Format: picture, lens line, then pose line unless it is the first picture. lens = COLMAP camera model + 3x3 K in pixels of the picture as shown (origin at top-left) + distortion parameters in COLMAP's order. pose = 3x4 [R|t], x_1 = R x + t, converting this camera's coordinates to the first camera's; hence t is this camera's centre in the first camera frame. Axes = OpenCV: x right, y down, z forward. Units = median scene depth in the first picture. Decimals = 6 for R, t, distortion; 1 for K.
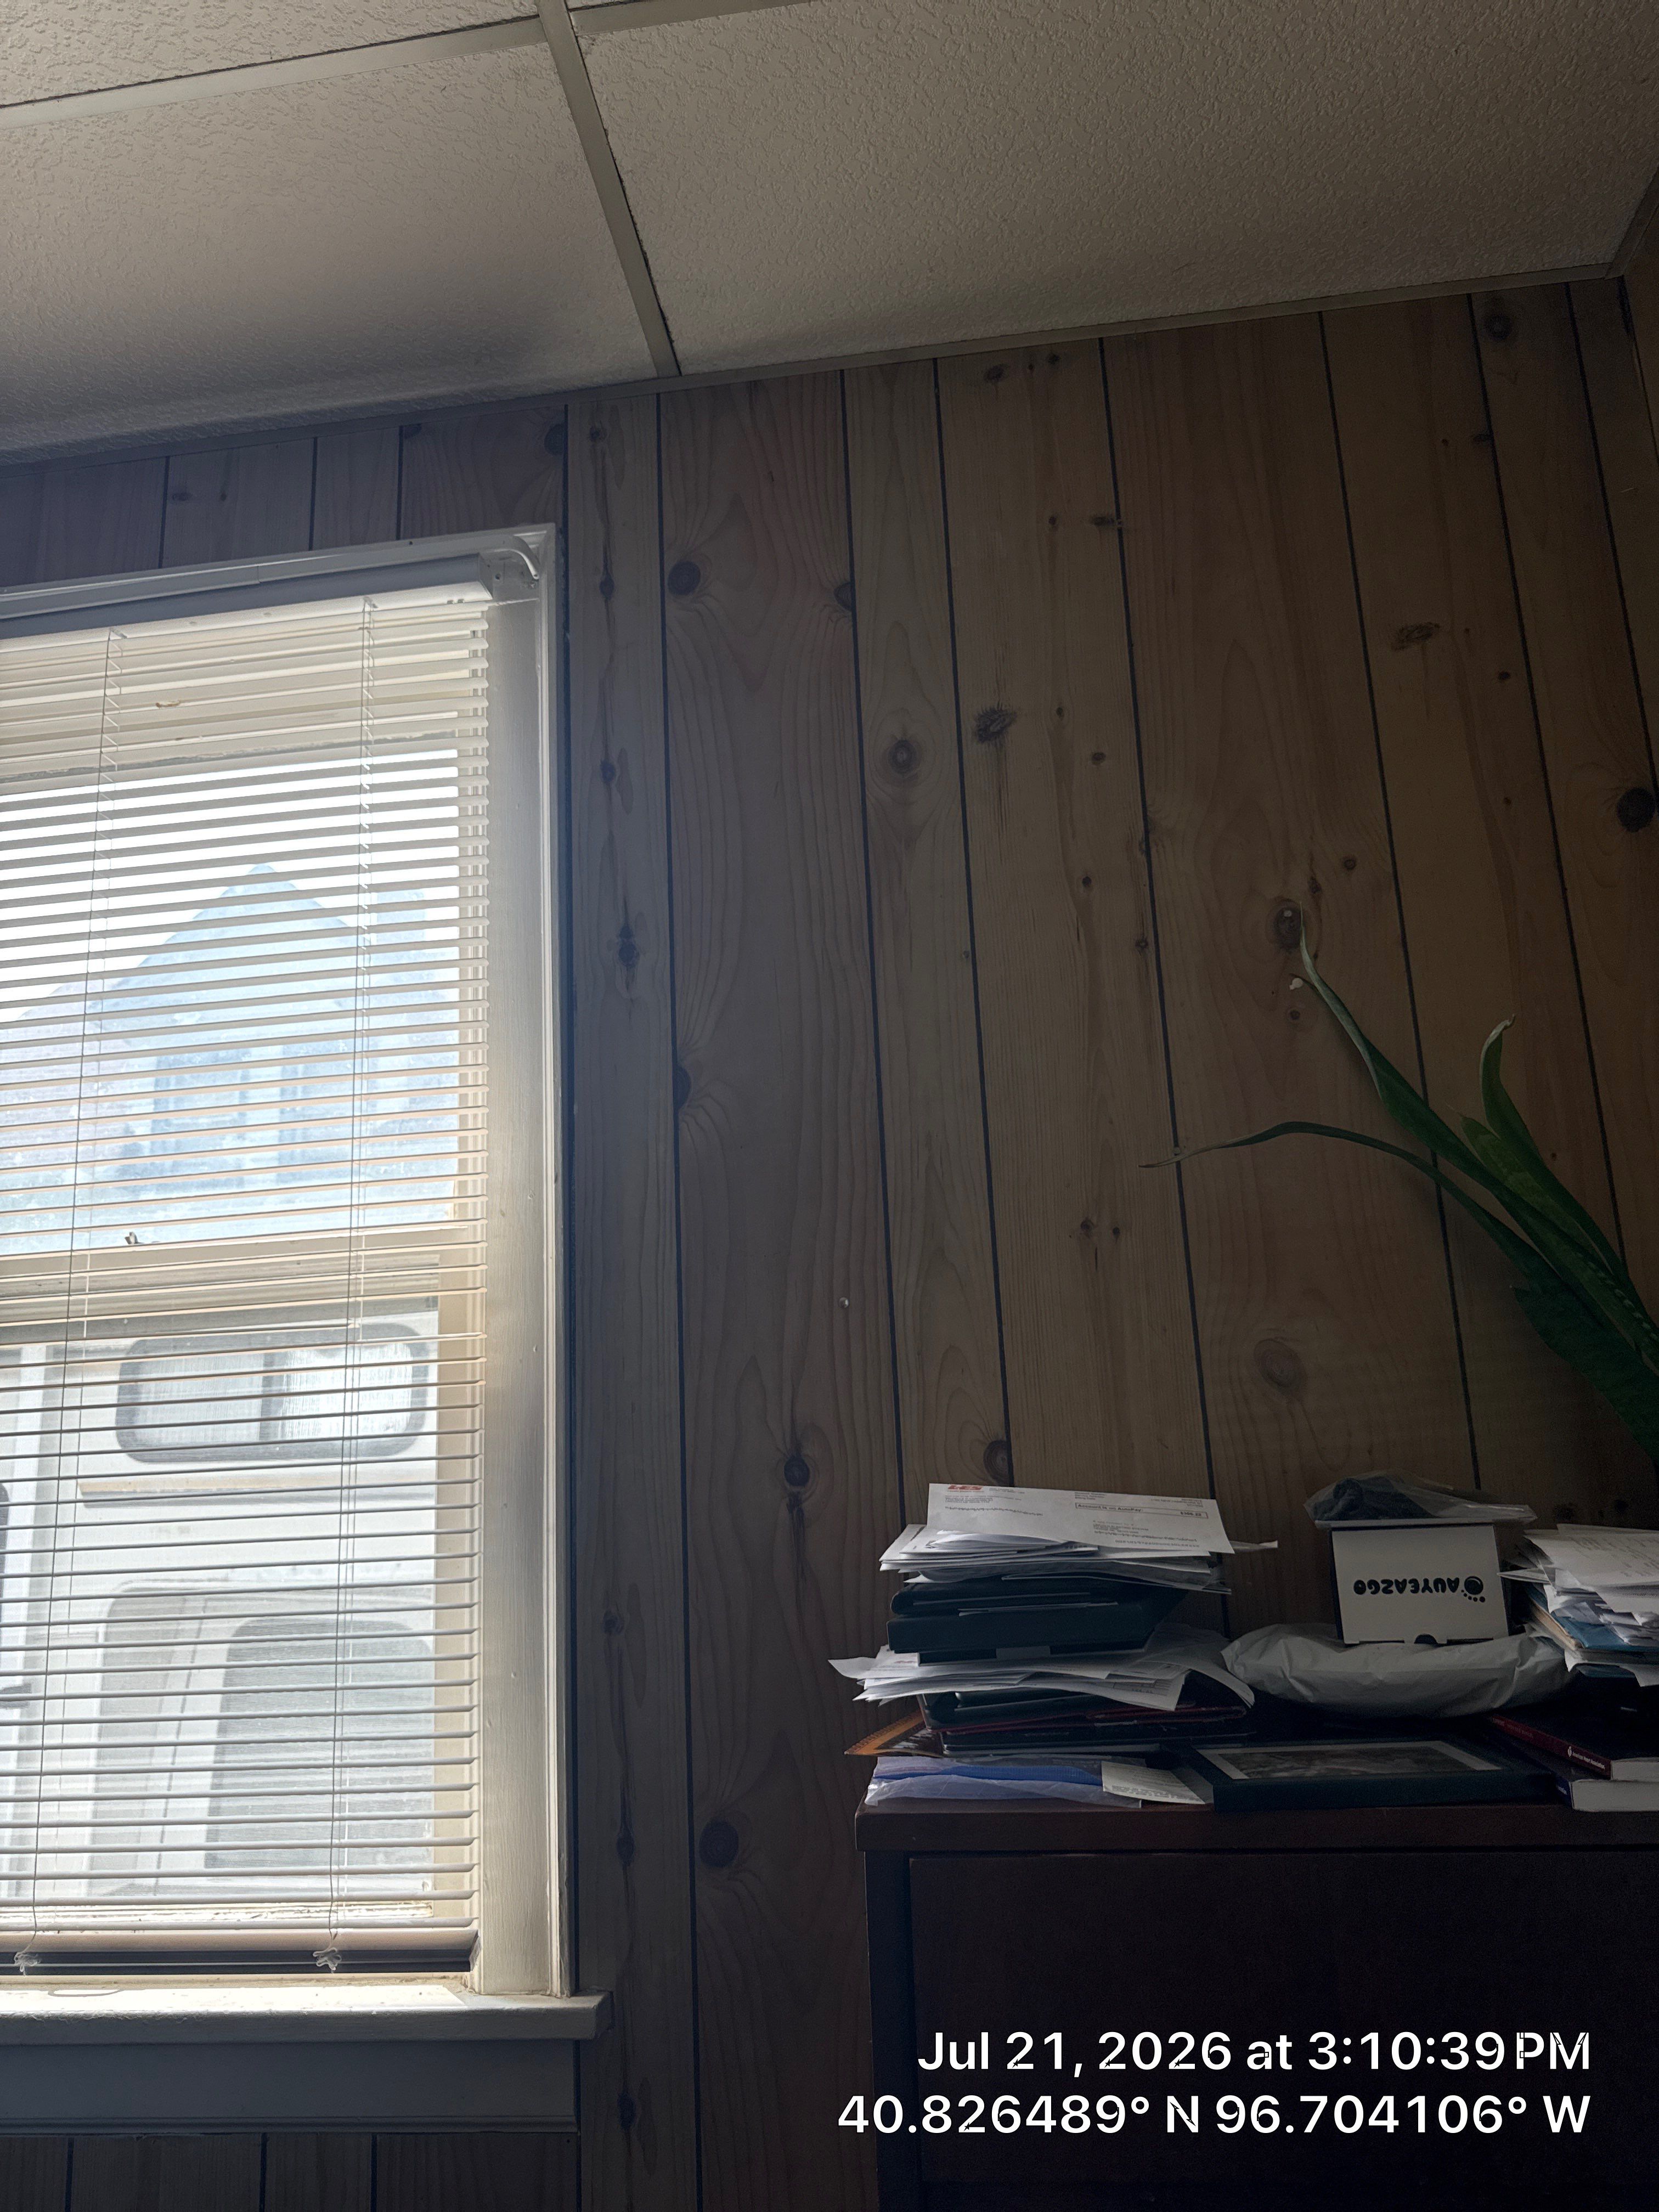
lens RADIAL K [[1576.6, 0, 817.0], [0, 1576.6, 1117.9], [0, 0, 1]] dist [0.037579, -0.046346]
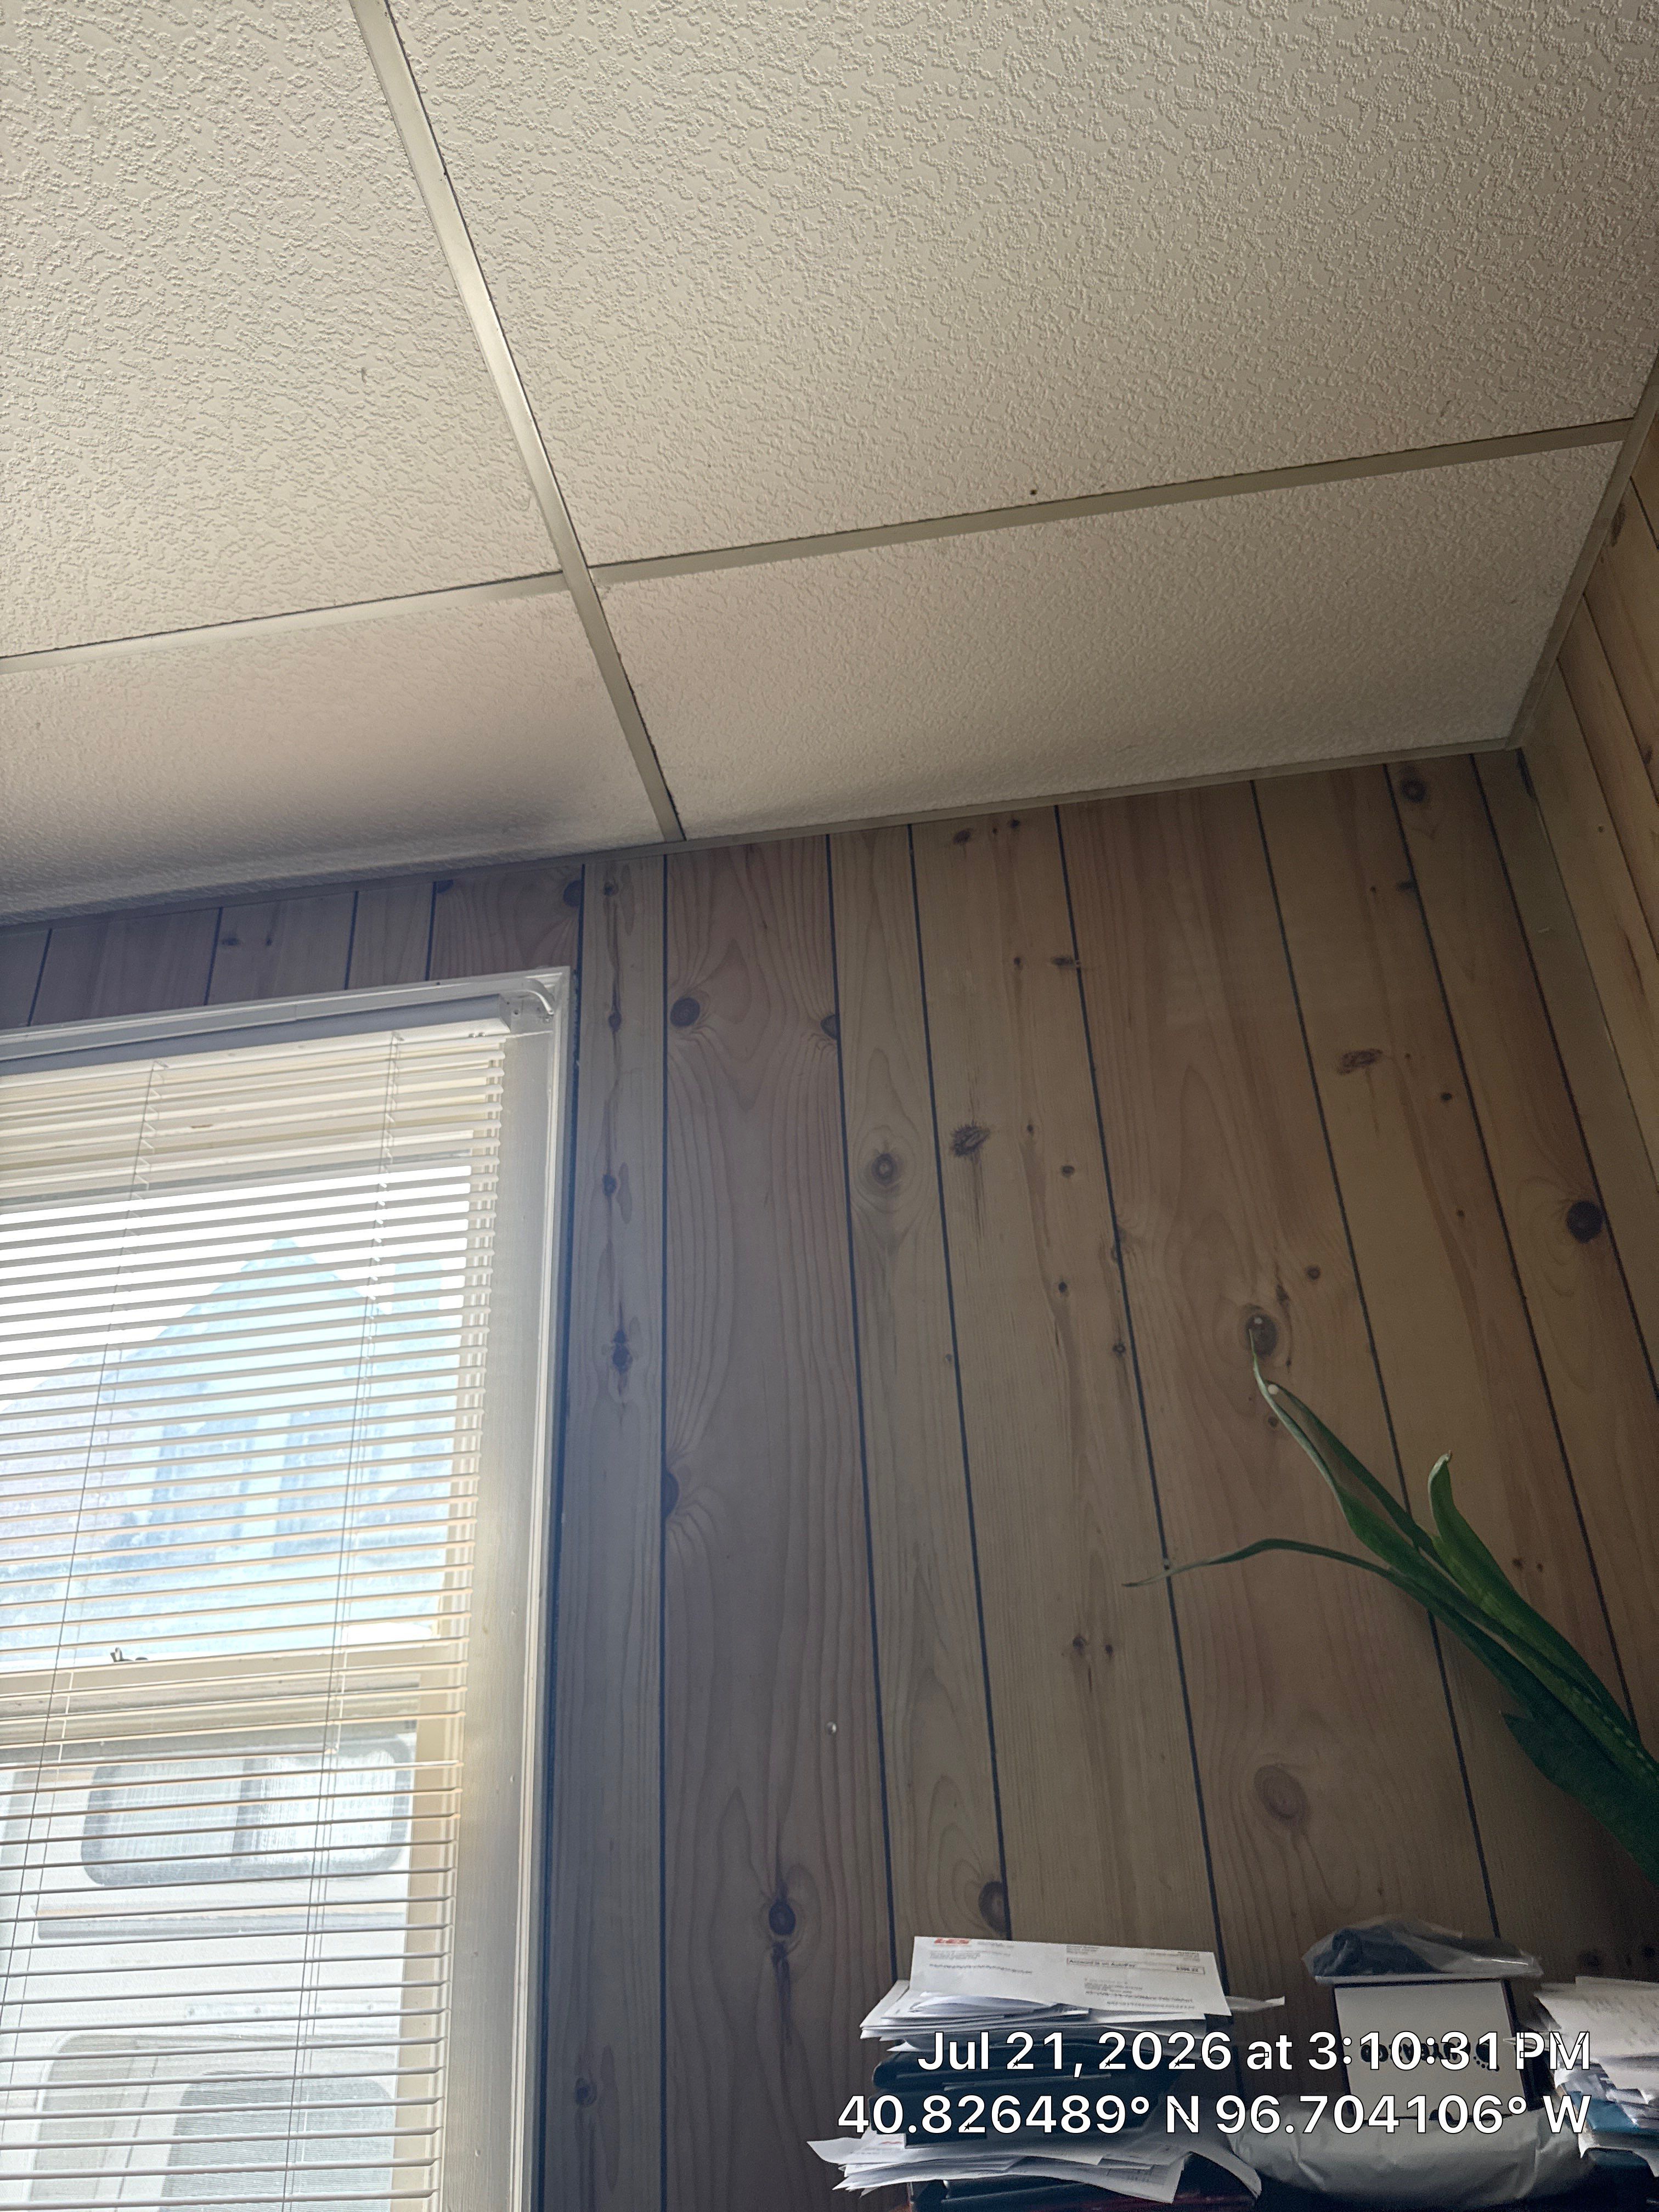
lens RADIAL K [[1576.6, 0, 814.0], [0, 1576.6, 1102.8], [0, 0, 1]] dist [0.037579, -0.046346]
pose [[0.999906, -0.006736, -0.011936, 0.020871], [0.003723, 0.971634, -0.236461, -0.025307], [0.013190, 0.236395, 0.971568, -0.045490]]
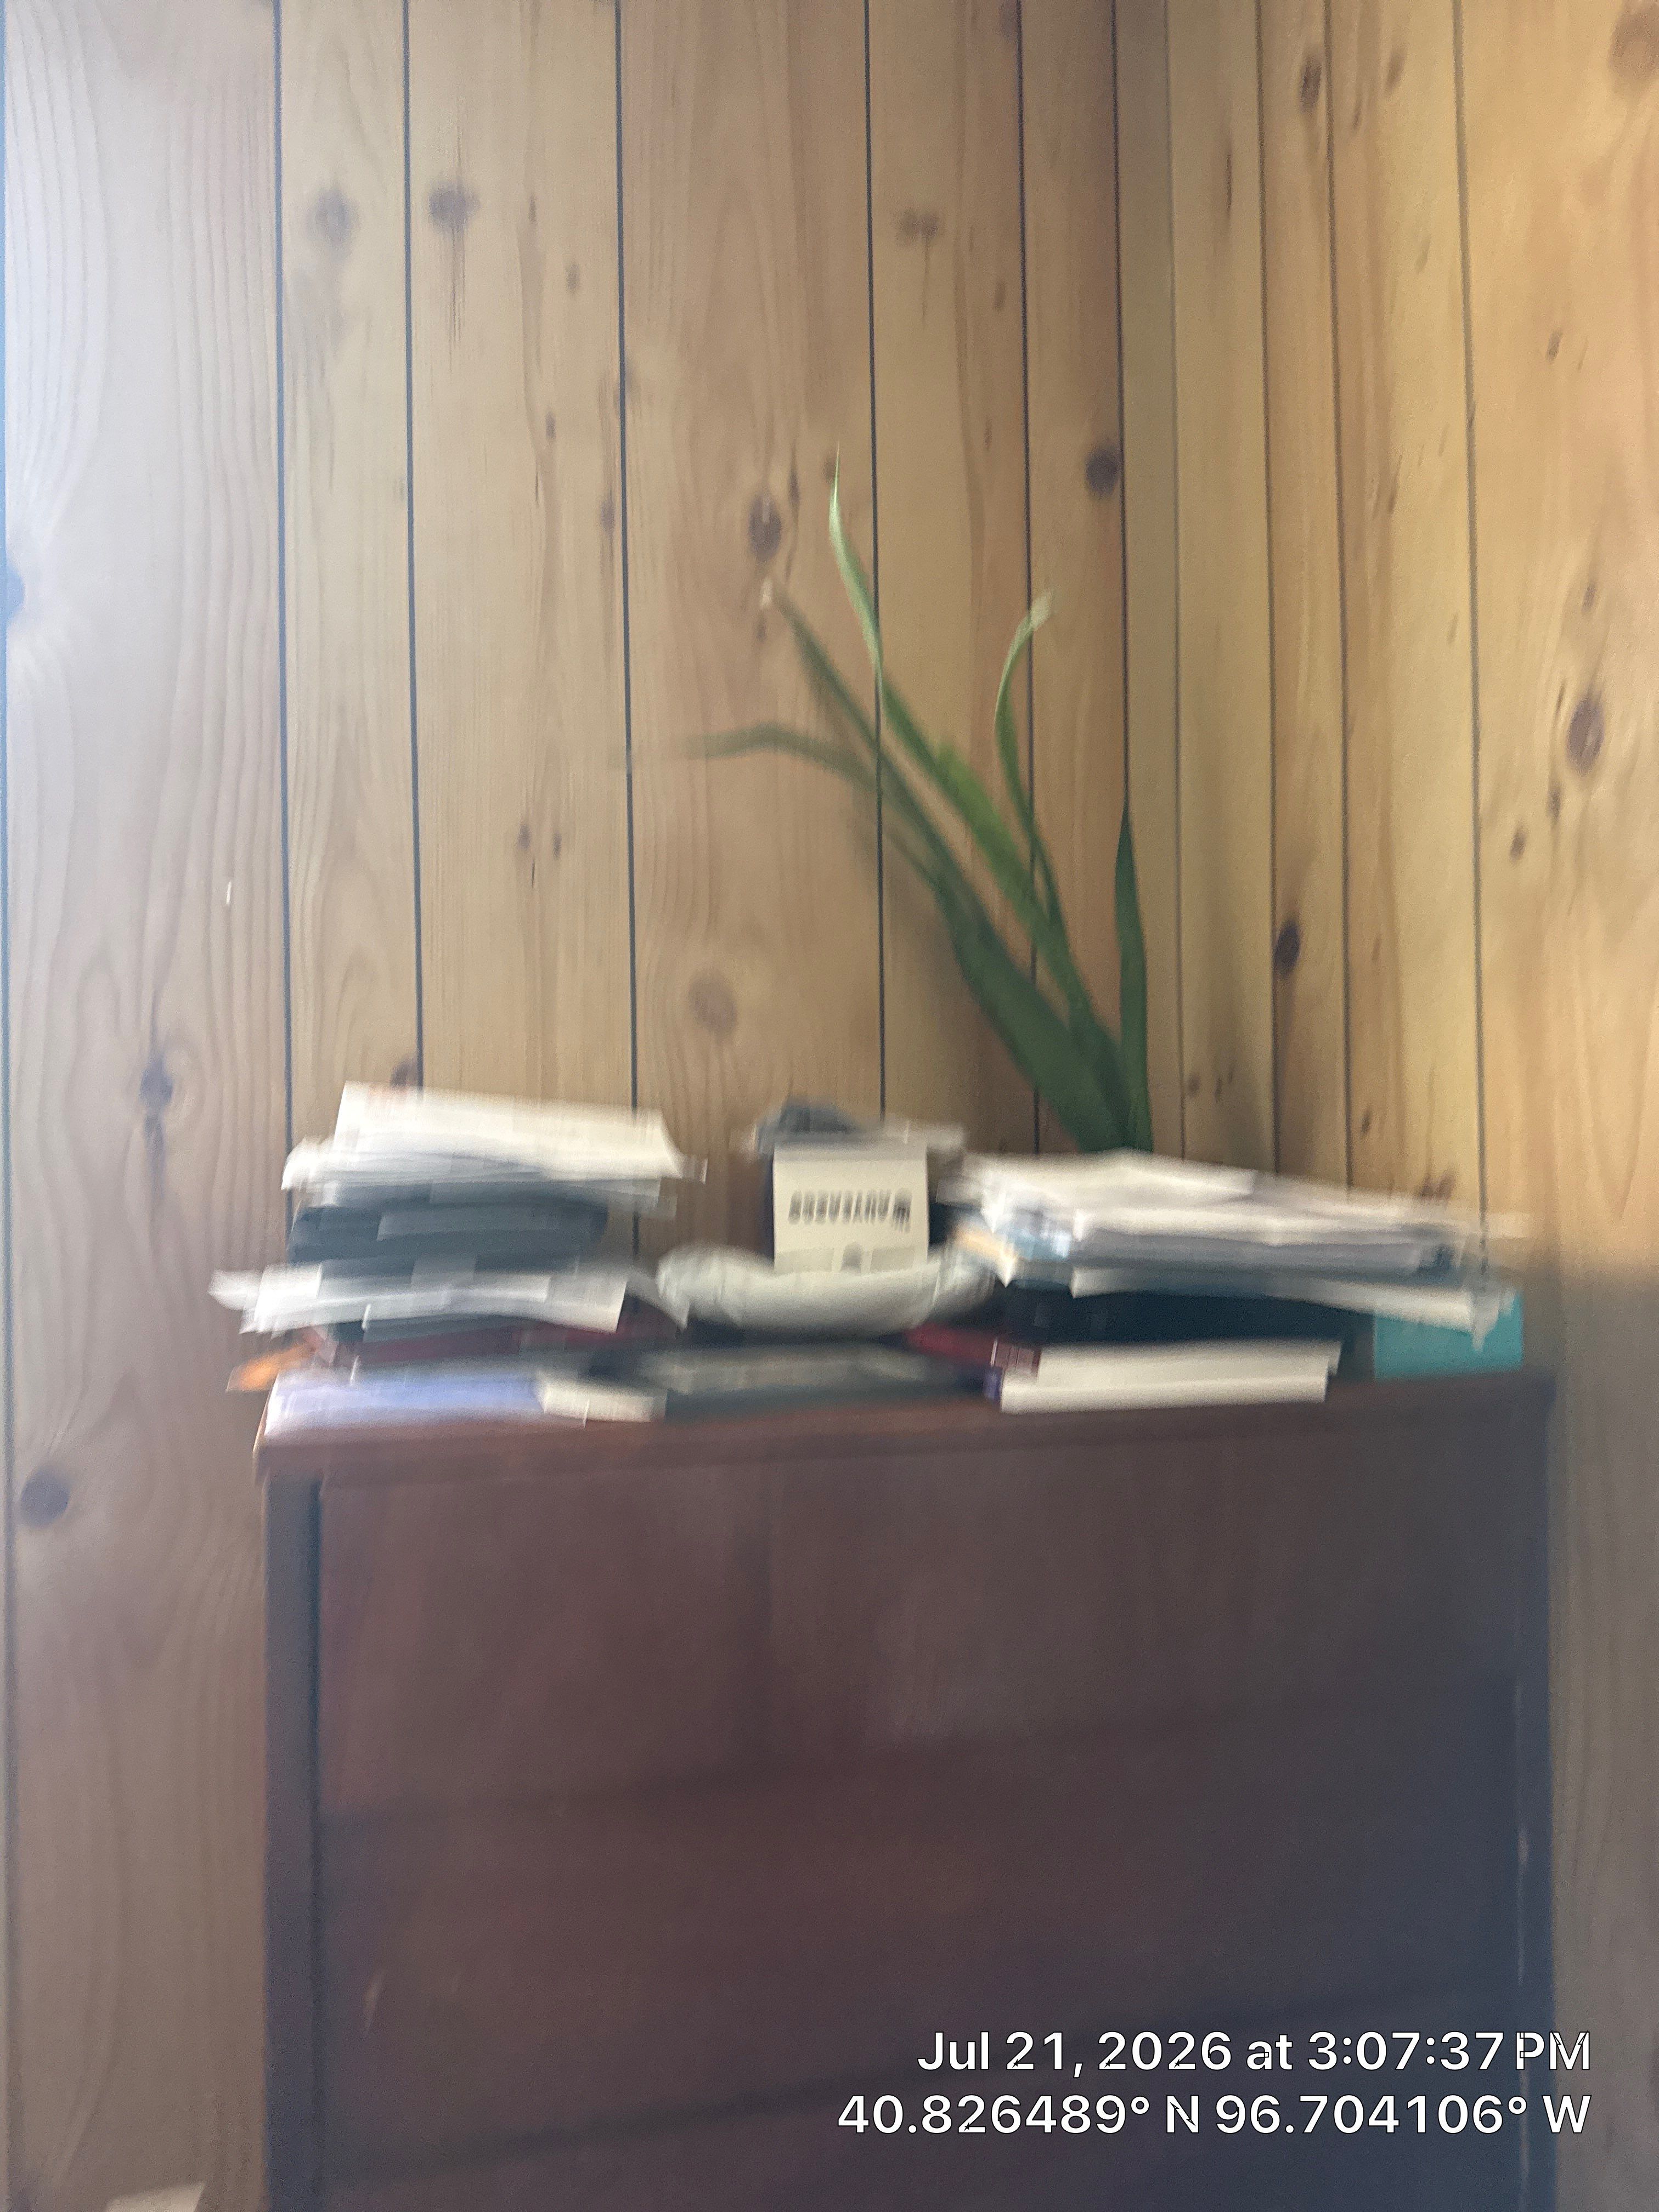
lens RADIAL K [[1576.6, 0, 803.2], [0, 1576.6, 1136.6], [0, 0, 1]] dist [0.037579, -0.046346]
pose [[0.914133, 0.039448, 0.403491, -0.037964], [-0.118971, 0.977538, 0.173967, 0.063144], [-0.387565, -0.207033, 0.898293, 0.101291]]
